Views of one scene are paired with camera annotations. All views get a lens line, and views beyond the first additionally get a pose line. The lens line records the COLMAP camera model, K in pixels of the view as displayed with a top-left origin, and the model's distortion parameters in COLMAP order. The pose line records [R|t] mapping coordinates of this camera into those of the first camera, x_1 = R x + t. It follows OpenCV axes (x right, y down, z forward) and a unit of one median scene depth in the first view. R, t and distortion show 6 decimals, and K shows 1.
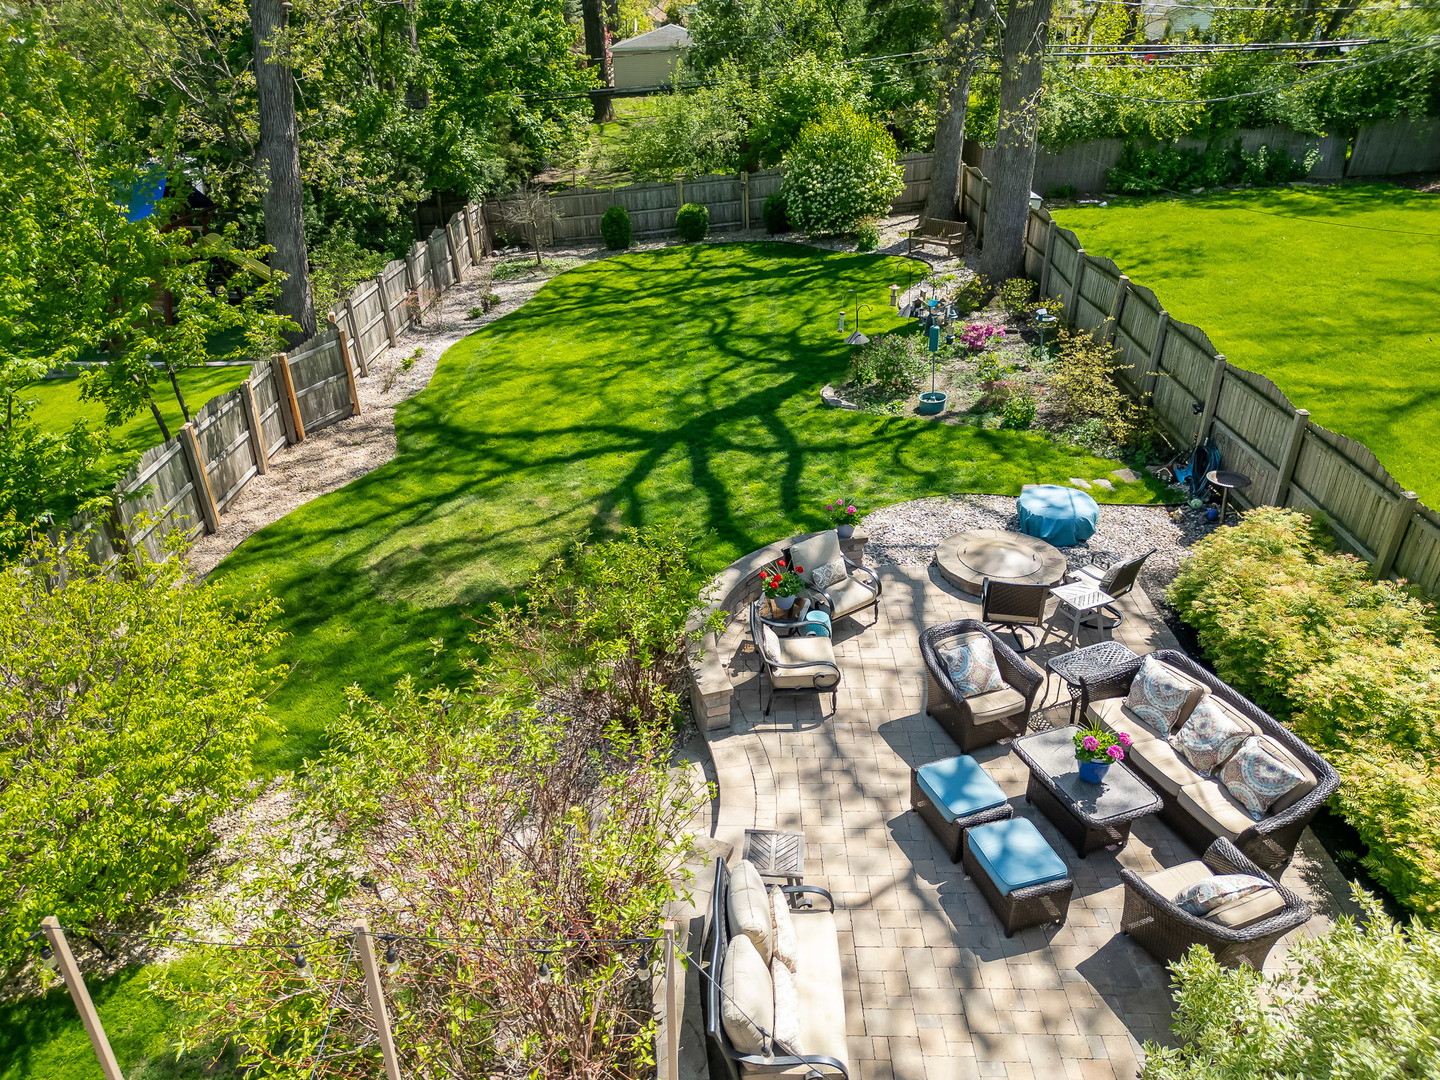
lens RADIAL K [[1013.6, 0, 726.5], [0, 1013.6, 547.4], [0, 0, 1]] dist [0.085967, -0.101886]
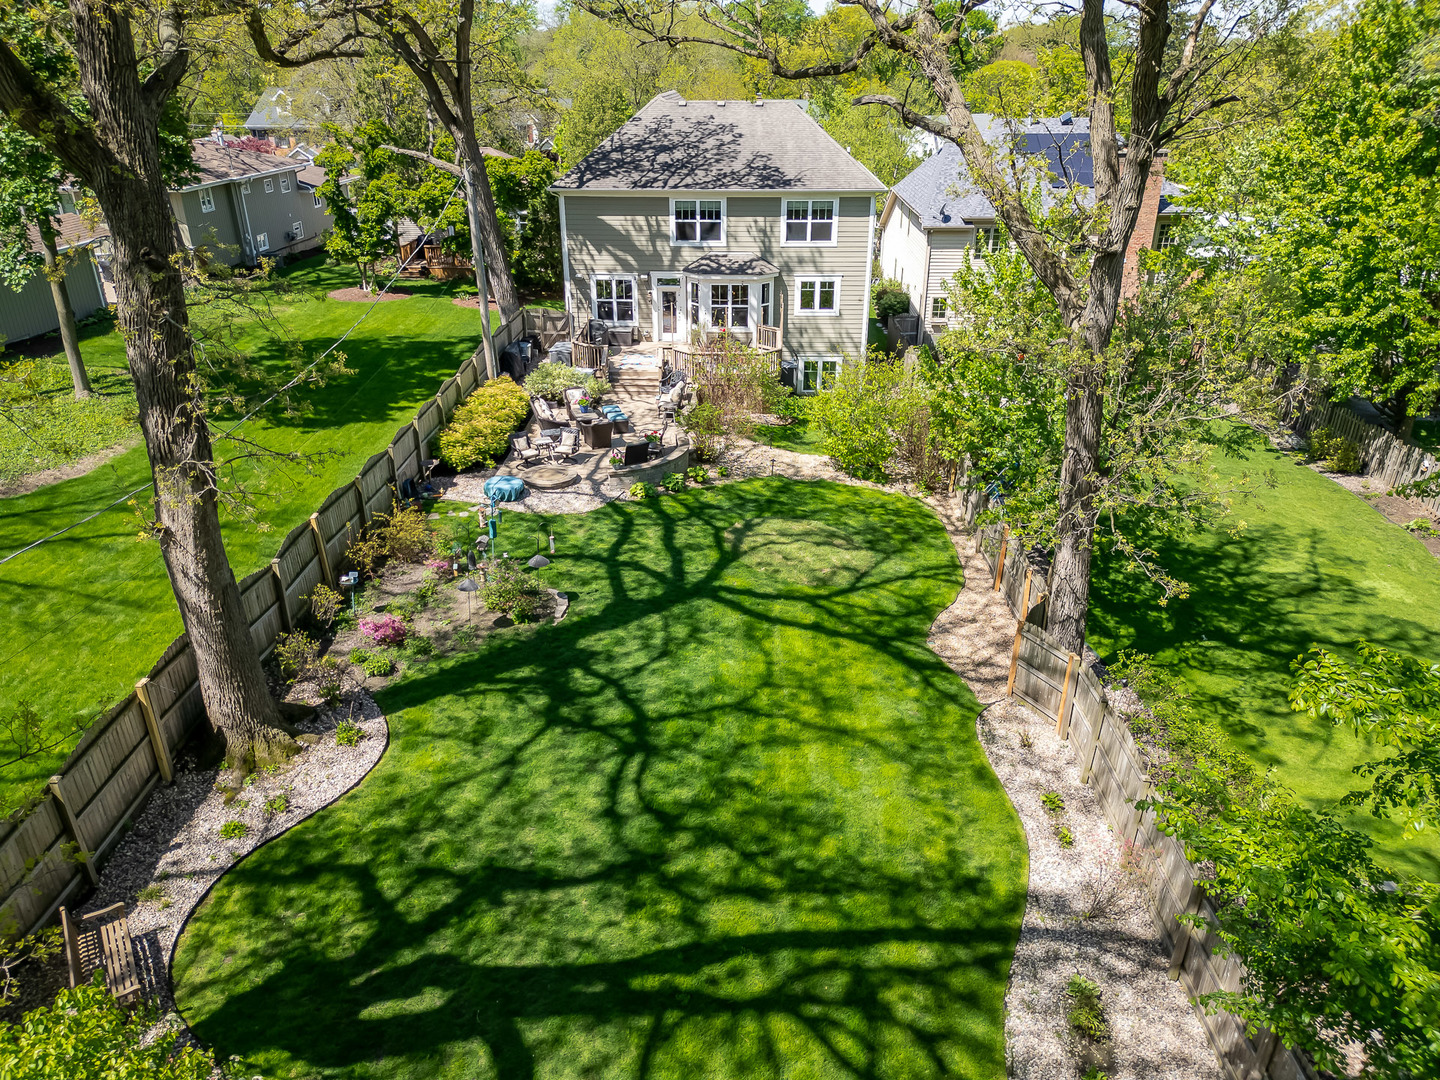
lens RADIAL K [[1013.6, 0, 726.5], [0, 1013.6, 547.4], [0, 0, 1]] dist [0.085967, -0.101886]
pose [[-0.999976, -0.003056, 0.006185, -0.102249], [0.003055, 0.607640, 0.794207, -1.219856], [-0.006186, 0.794207, -0.607616, 1.813656]]
